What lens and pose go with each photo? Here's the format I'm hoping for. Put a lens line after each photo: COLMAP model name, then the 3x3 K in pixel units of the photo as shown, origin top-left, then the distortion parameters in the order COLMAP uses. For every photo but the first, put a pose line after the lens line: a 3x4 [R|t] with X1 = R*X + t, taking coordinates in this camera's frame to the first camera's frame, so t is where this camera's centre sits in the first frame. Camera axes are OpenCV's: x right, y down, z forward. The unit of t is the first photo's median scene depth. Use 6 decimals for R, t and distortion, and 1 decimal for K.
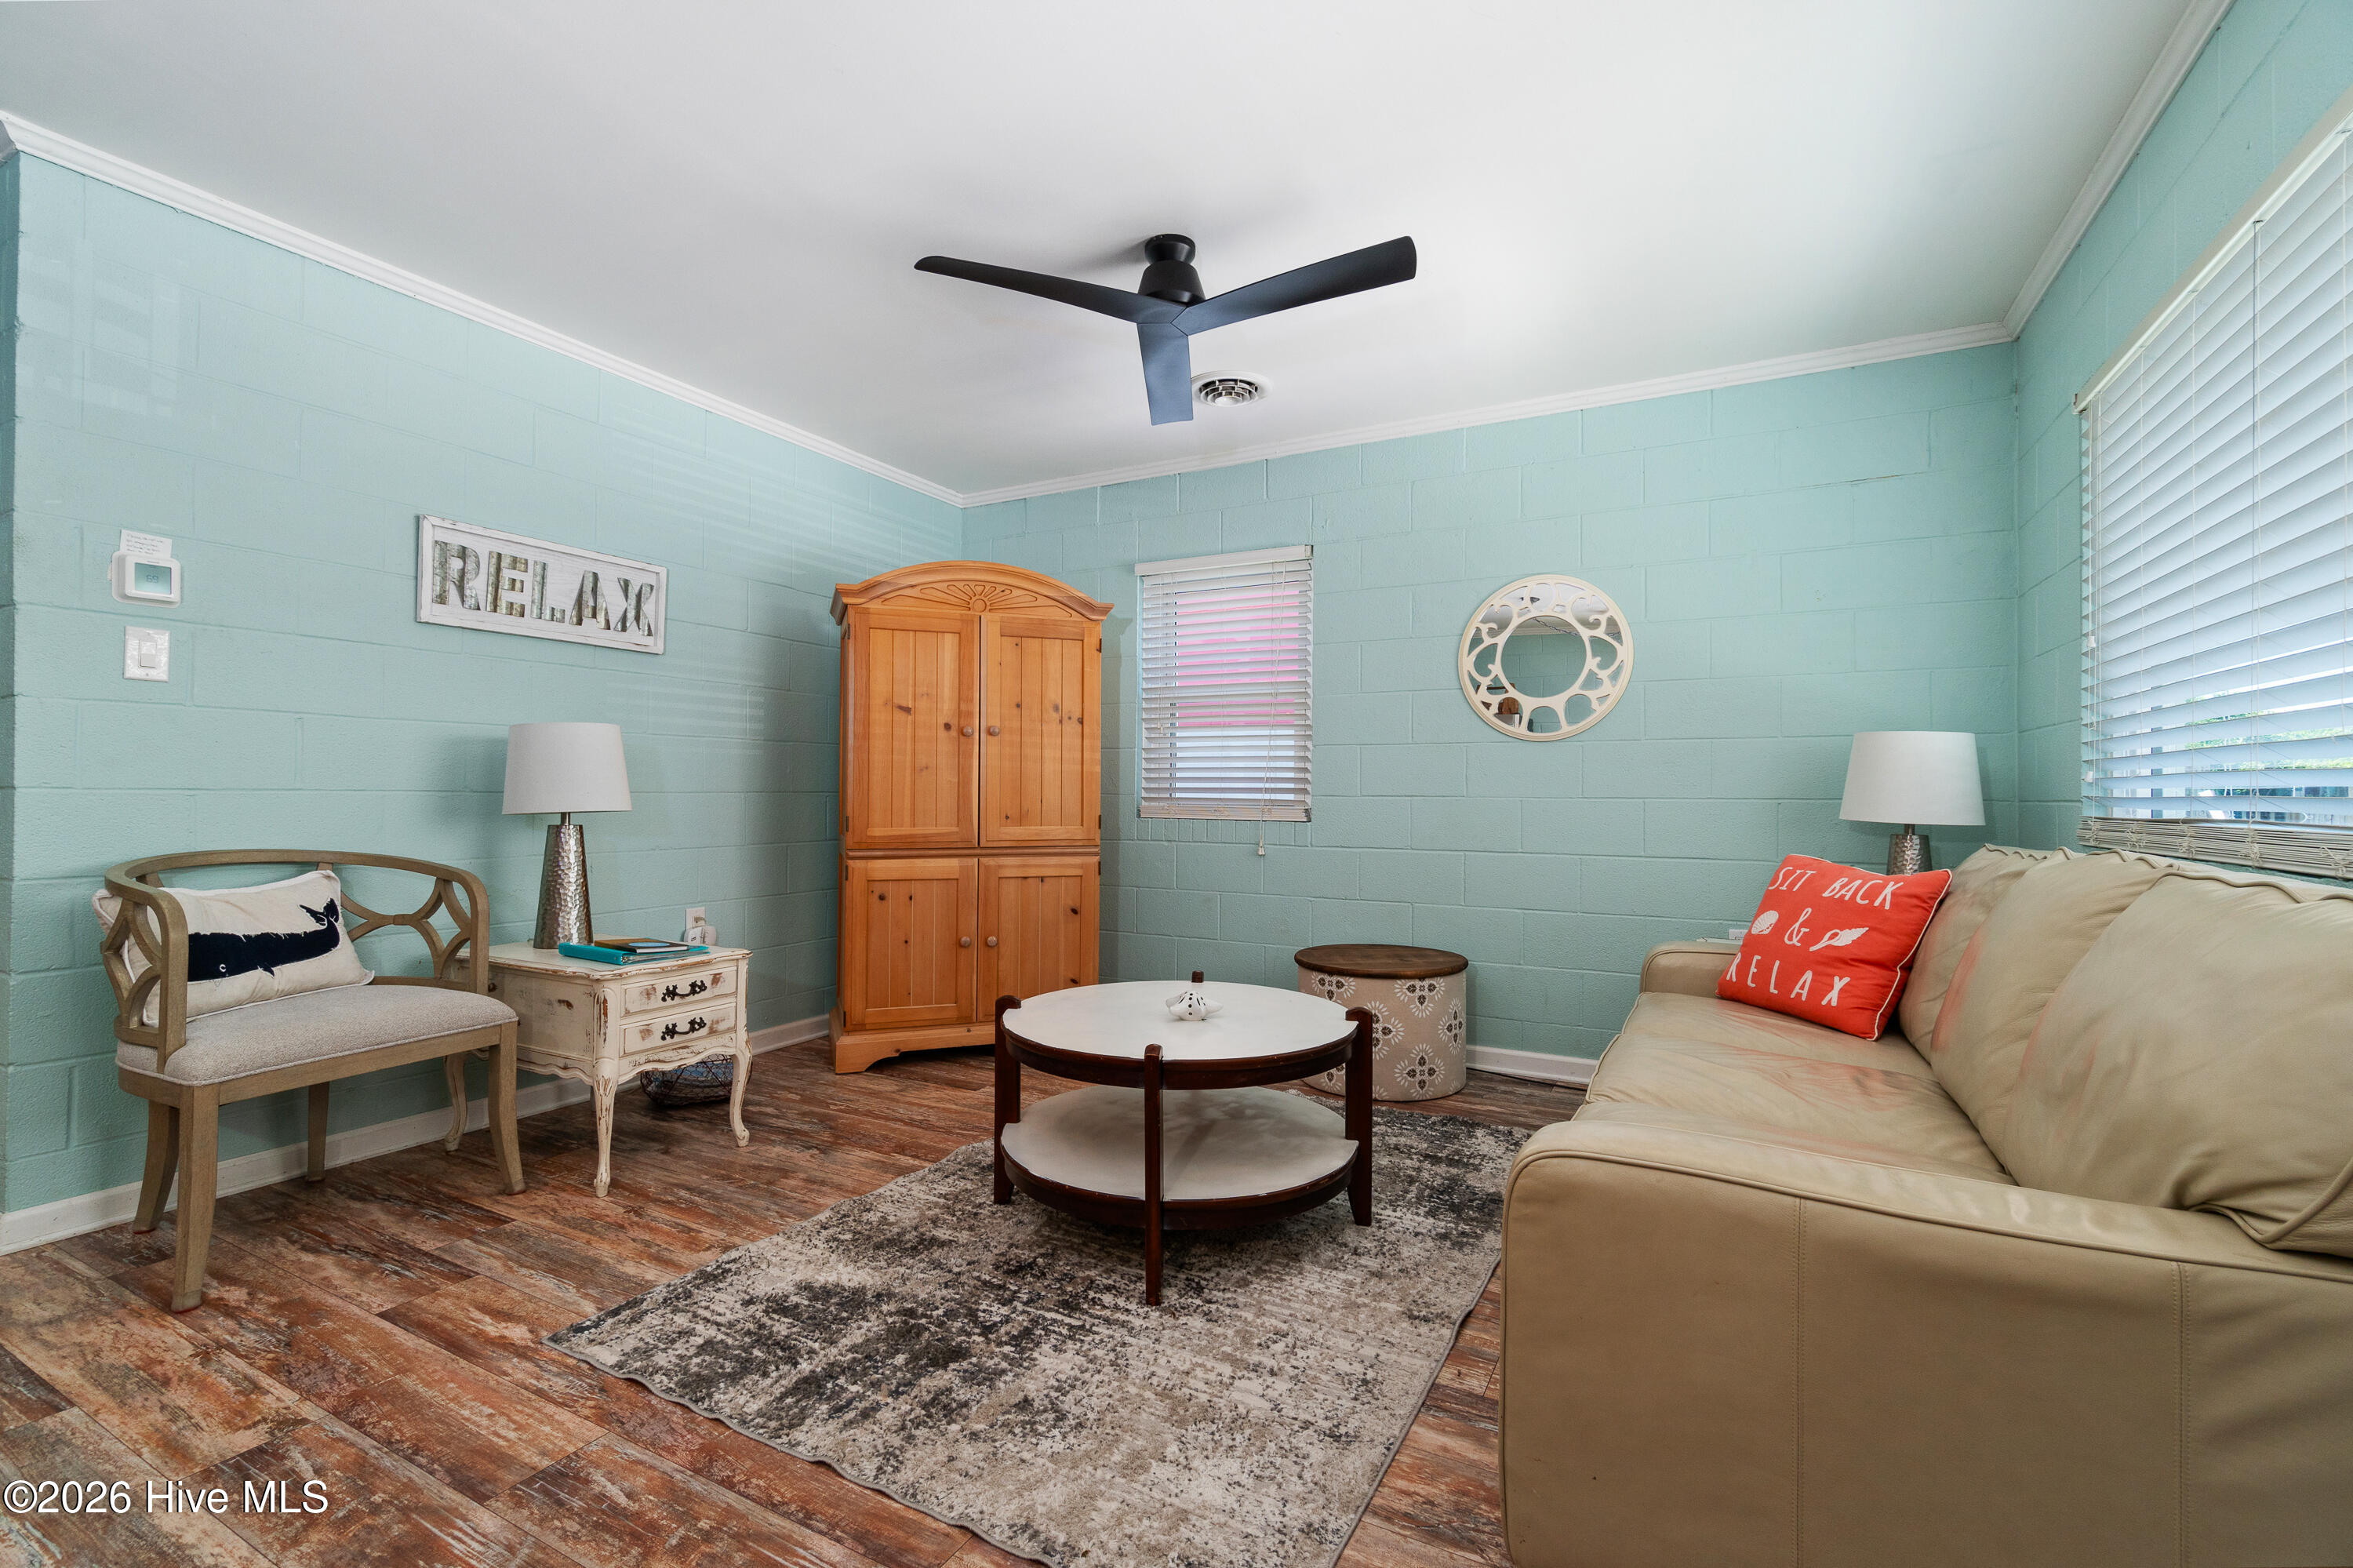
lens RADIAL K [[1027.7, 0, 1165.9], [0, 1027.7, 787.1], [0, 0, 1]] dist [-0.002770, 0.000169]
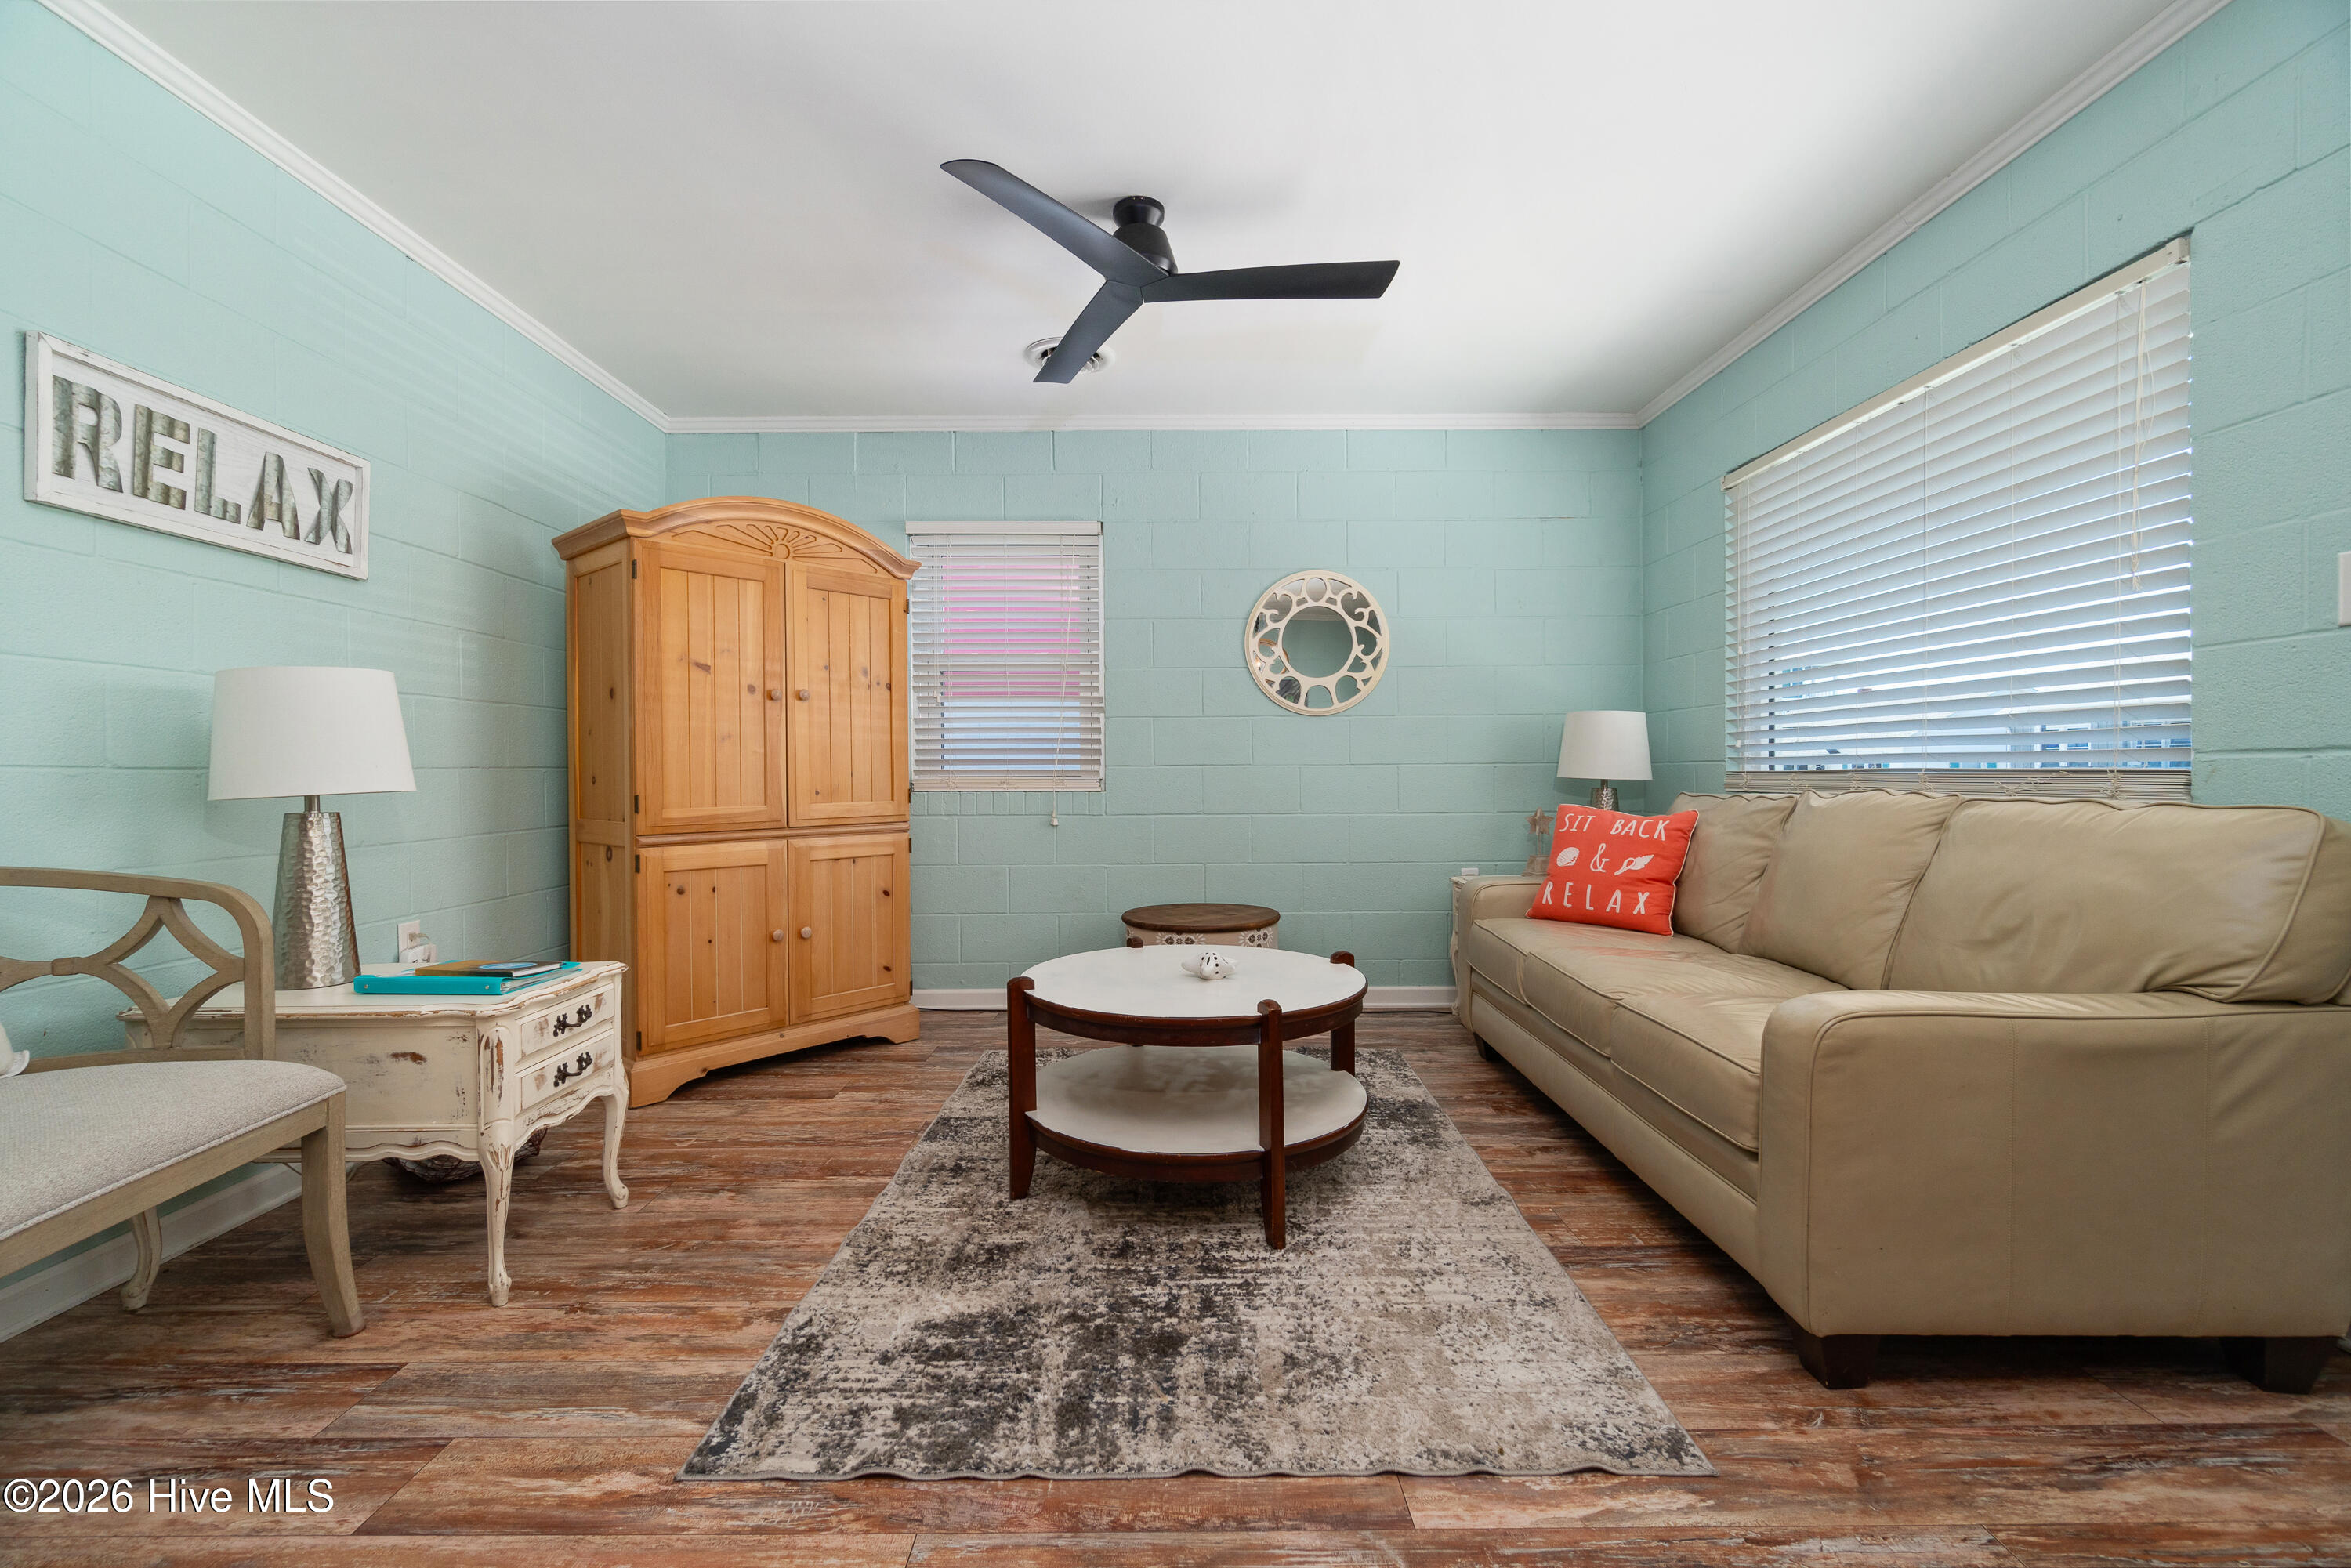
lens RADIAL K [[1010.8, 0, 1166.5], [0, 1010.8, 780.6], [0, 0, 1]] dist [-0.003034, 0.000750]
pose [[0.877562, -0.016537, 0.479177, -0.456512], [0.009026, 0.999798, 0.017974, 0.008490], [-0.479378, -0.011449, 0.877534, 0.124996]]
